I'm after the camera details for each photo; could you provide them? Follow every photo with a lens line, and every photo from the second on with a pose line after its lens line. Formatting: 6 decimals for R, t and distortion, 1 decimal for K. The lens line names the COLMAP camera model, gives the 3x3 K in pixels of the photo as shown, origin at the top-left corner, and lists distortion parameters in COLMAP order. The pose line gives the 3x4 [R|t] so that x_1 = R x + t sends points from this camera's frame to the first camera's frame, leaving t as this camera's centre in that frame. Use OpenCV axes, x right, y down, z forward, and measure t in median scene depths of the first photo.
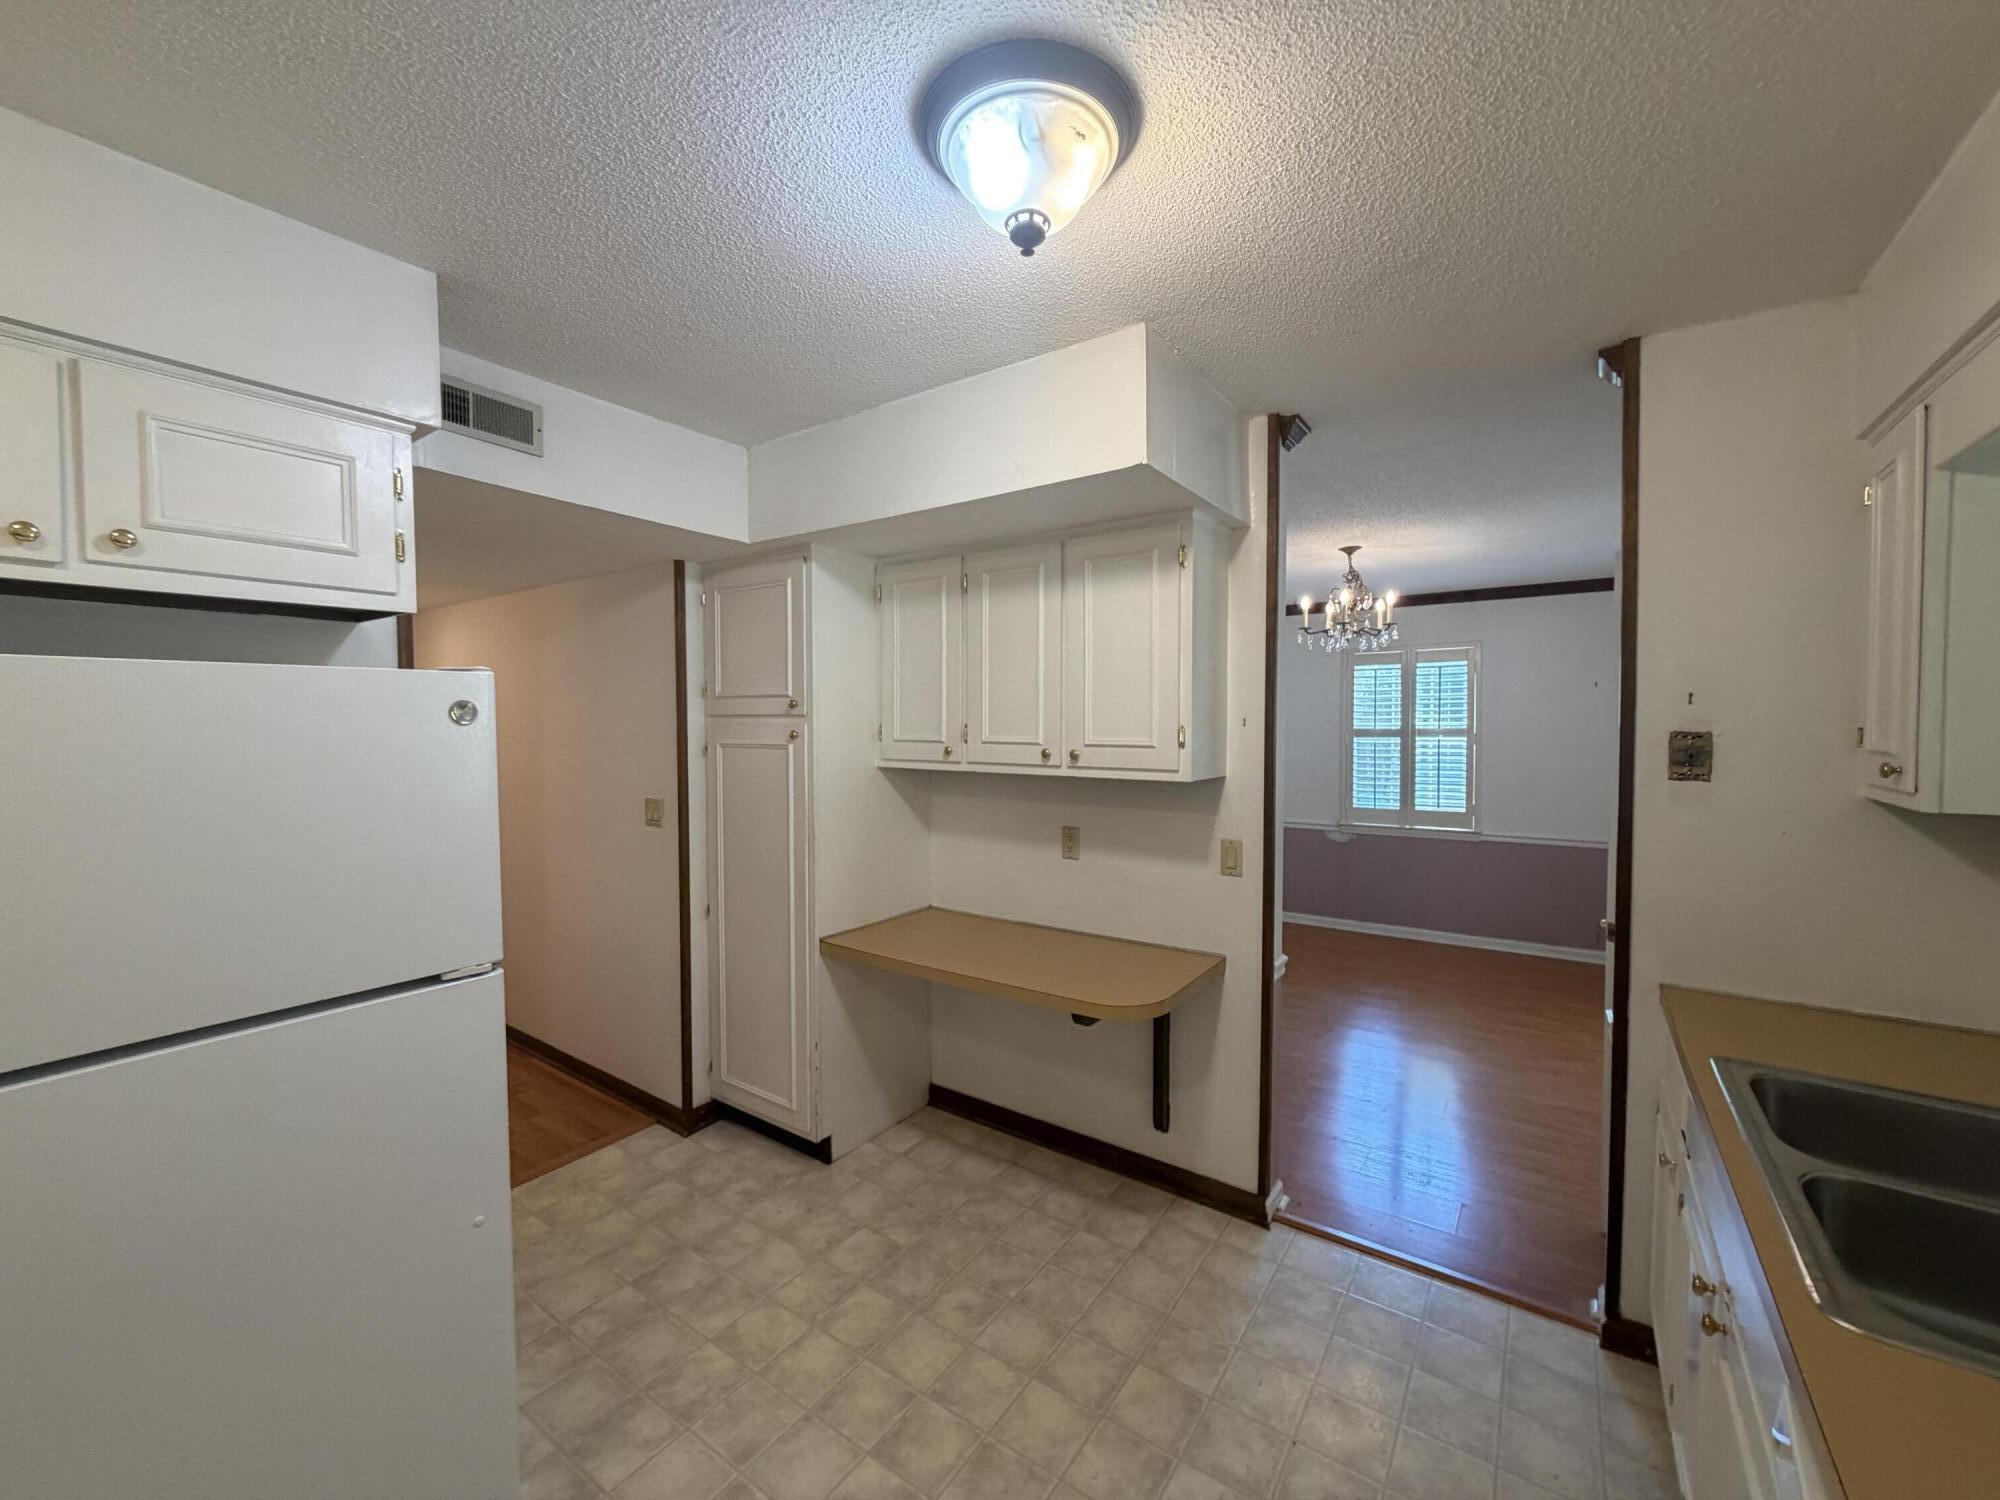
lens RADIAL K [[792.9, 0, 1000.0], [0, 792.9, 750.0], [0, 0, 1]] dist [0.002002, 0.000219]
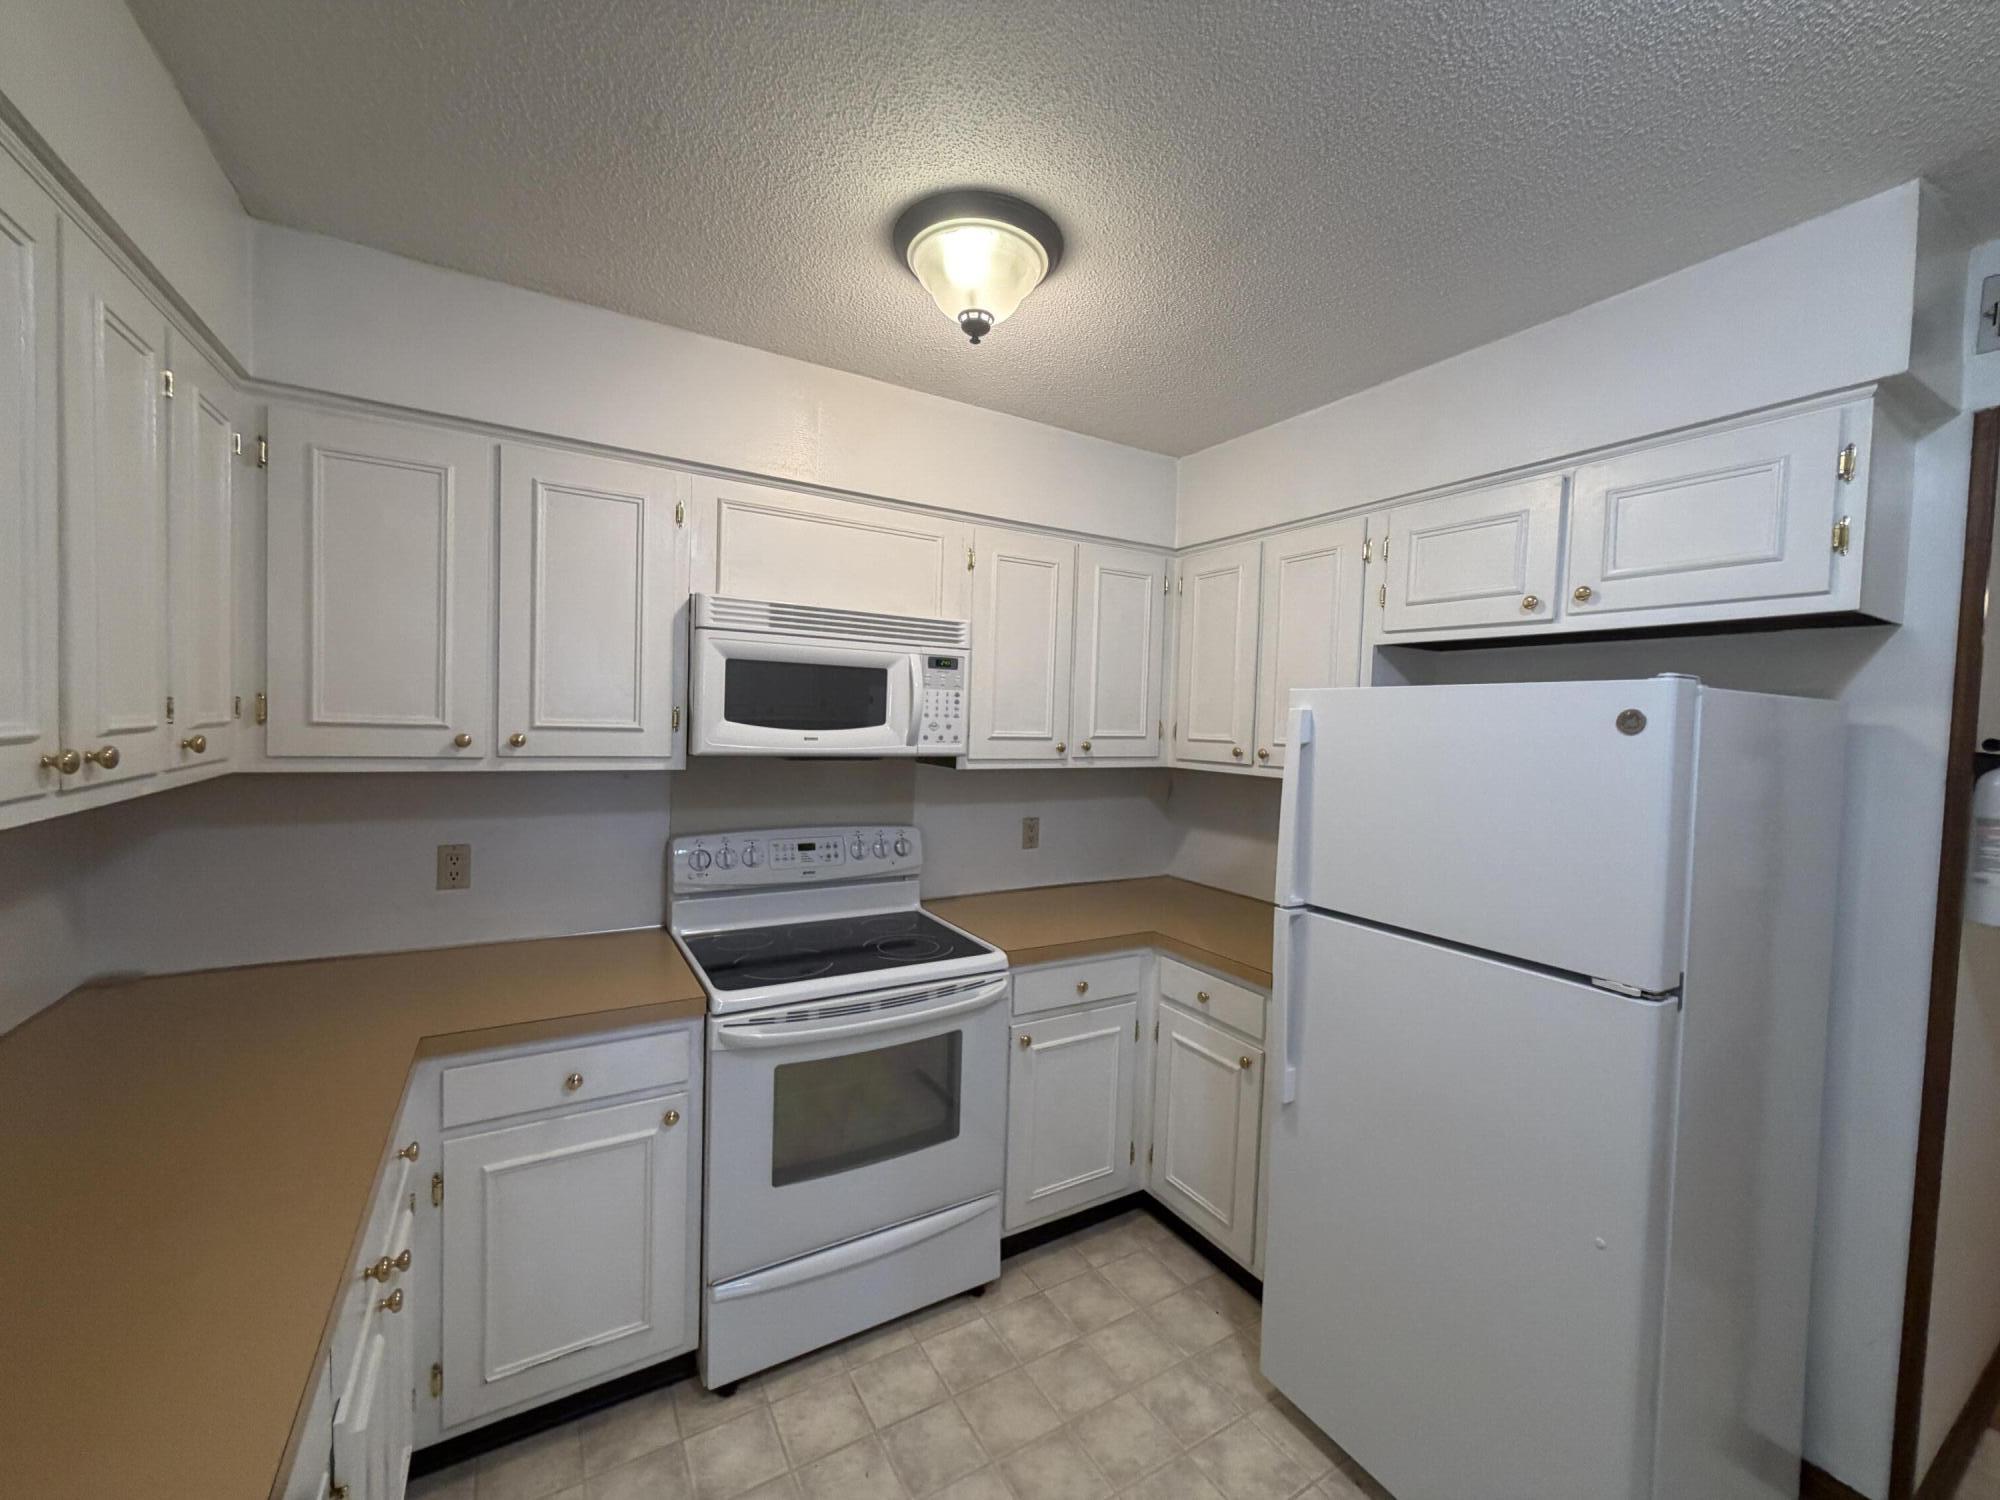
lens RADIAL K [[792.9, 0, 1000.0], [0, 792.9, 750.0], [0, 0, 1]] dist [0.002002, 0.000219]
pose [[-0.402960, 0.026052, -0.914847, 0.908737], [-0.062906, 0.996442, 0.056084, -0.041232], [0.913053, 0.080149, -0.399887, 1.253028]]
